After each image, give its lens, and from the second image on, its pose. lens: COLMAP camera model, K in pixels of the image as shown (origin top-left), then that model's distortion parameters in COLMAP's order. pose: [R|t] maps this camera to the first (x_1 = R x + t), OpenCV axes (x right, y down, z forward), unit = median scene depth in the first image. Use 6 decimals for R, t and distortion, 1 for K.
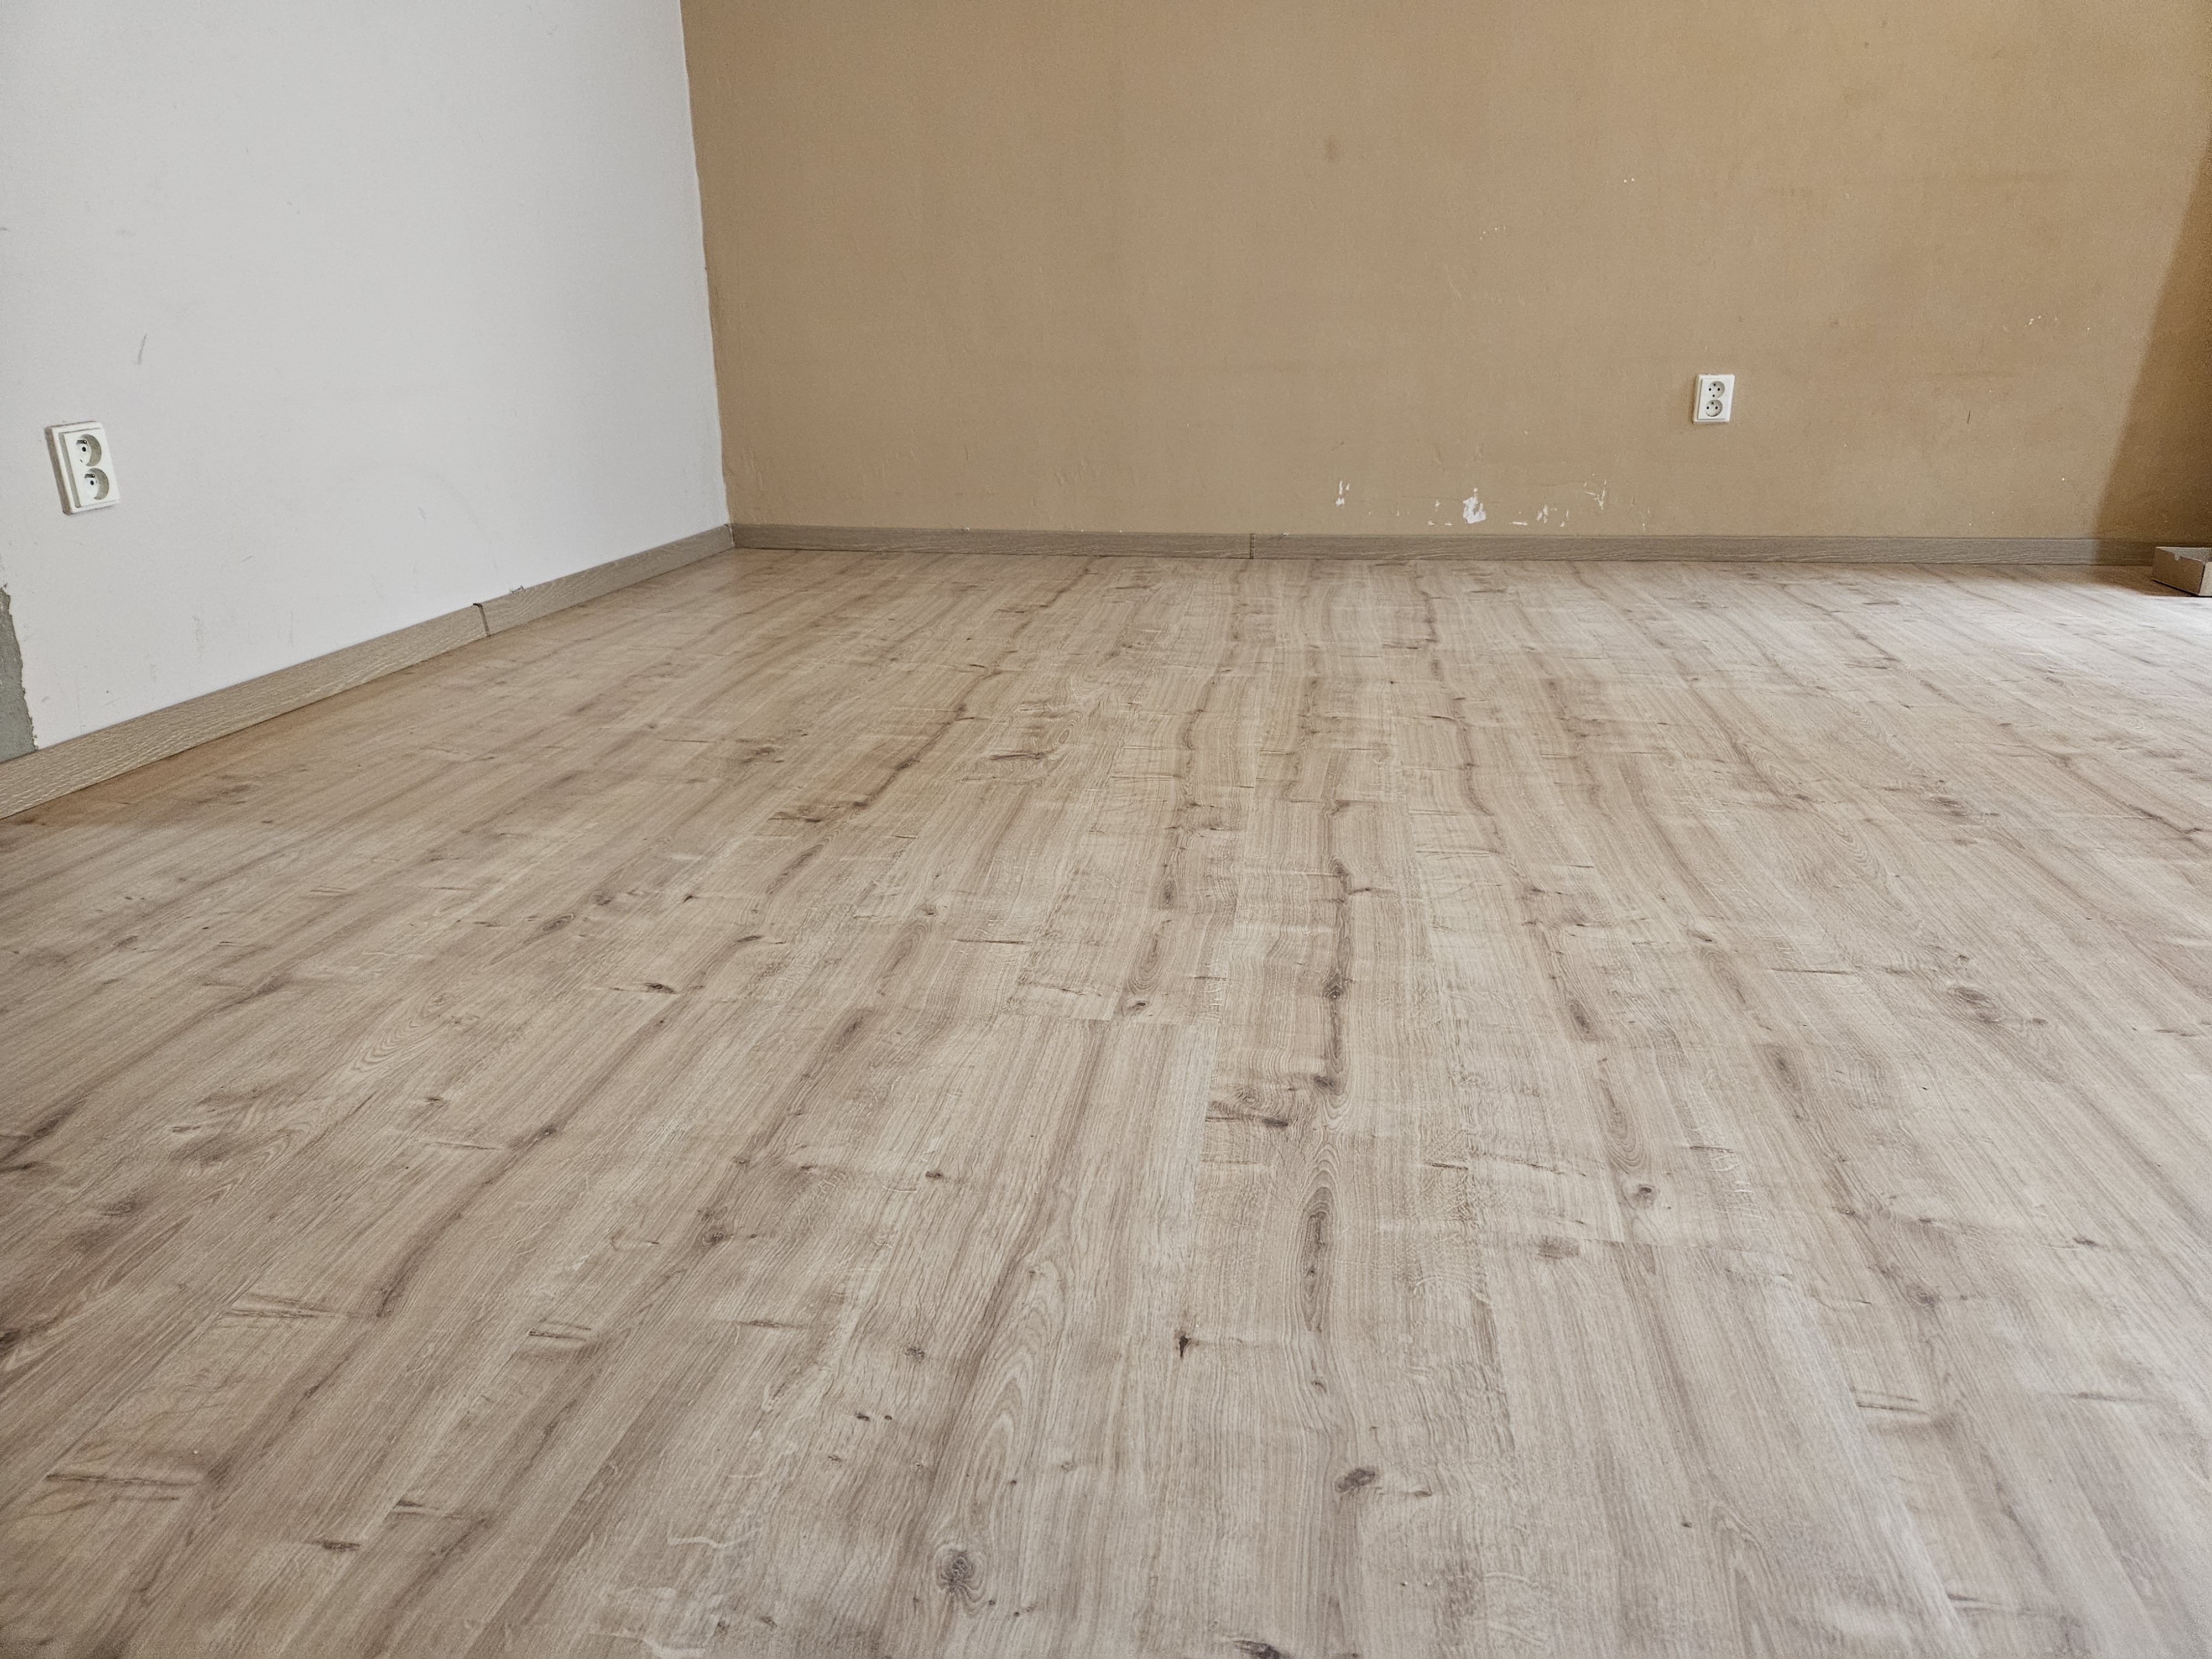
lens RADIAL K [[1480.2, 0, 1112.4], [0, 1480.2, 806.7], [0, 0, 1]] dist [0.053047, -0.022270]
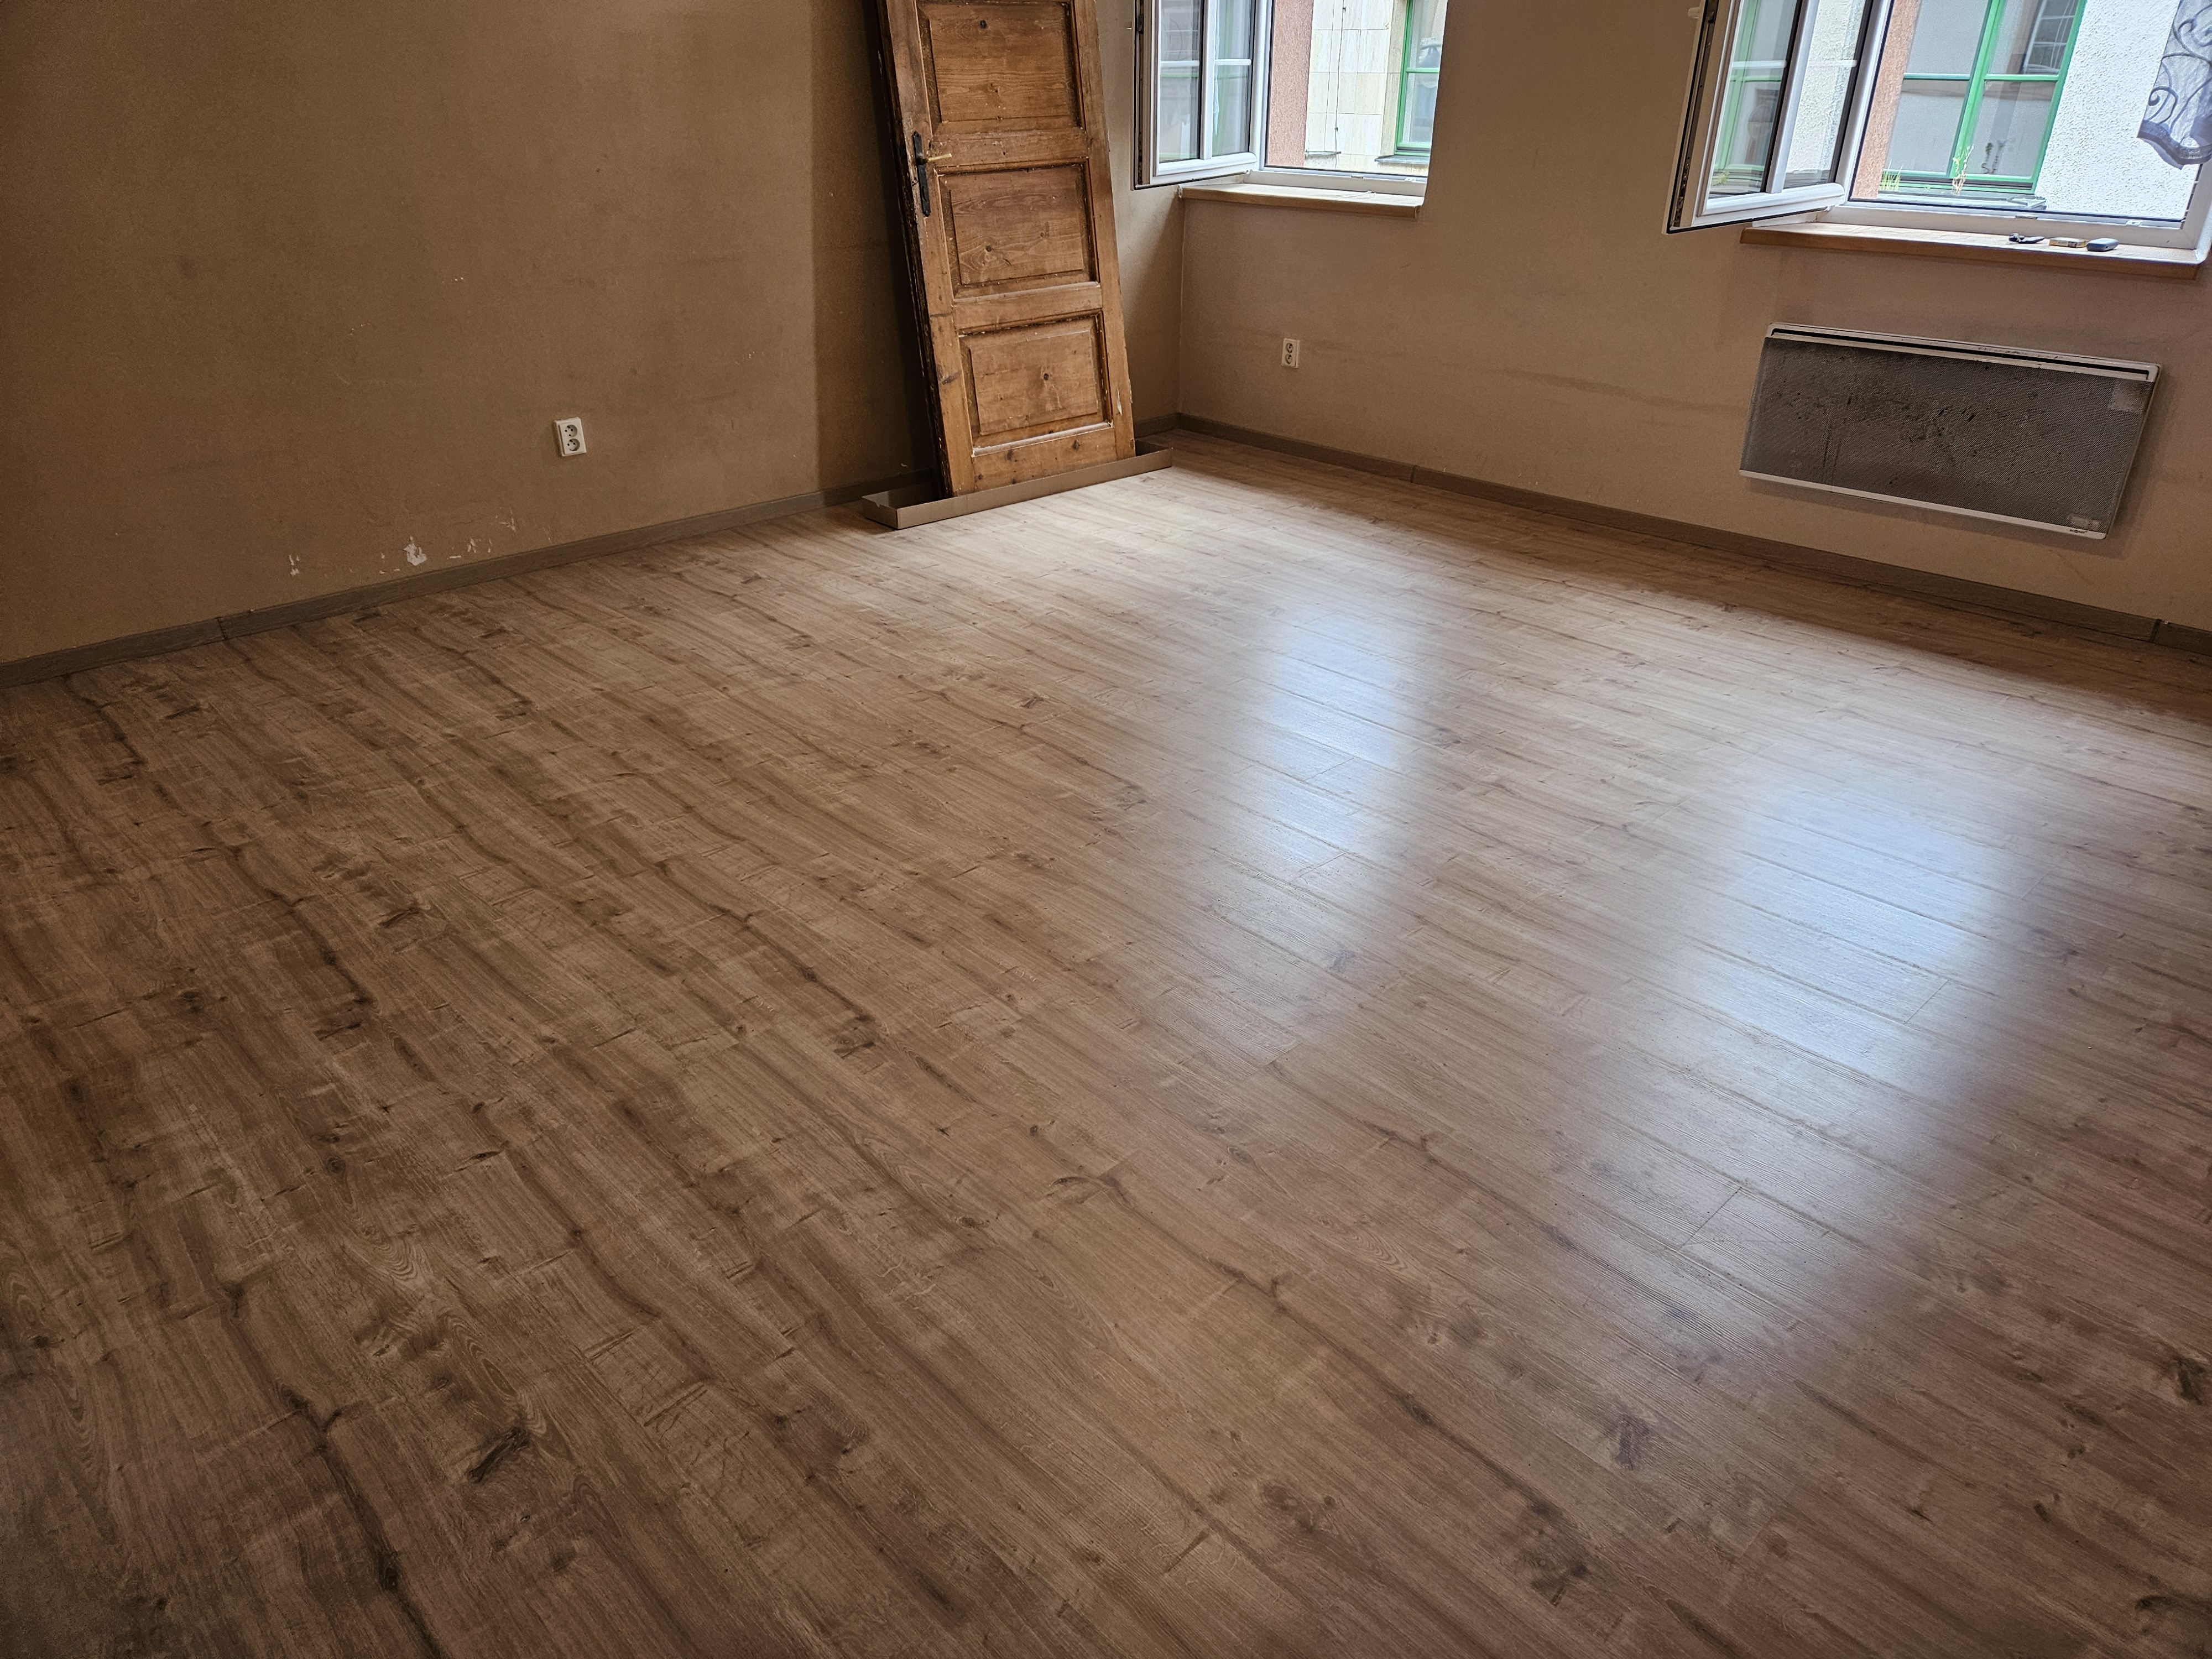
lens RADIAL K [[1480.2, 0, 1114.7], [0, 1480.2, 836.8], [0, 0, 1]] dist [0.053047, -0.022270]
pose [[0.619957, -0.363791, 0.695204, -0.781273], [0.245362, 0.931472, 0.268622, -0.414030], [-0.745286, 0.004043, 0.666733, -0.523465]]
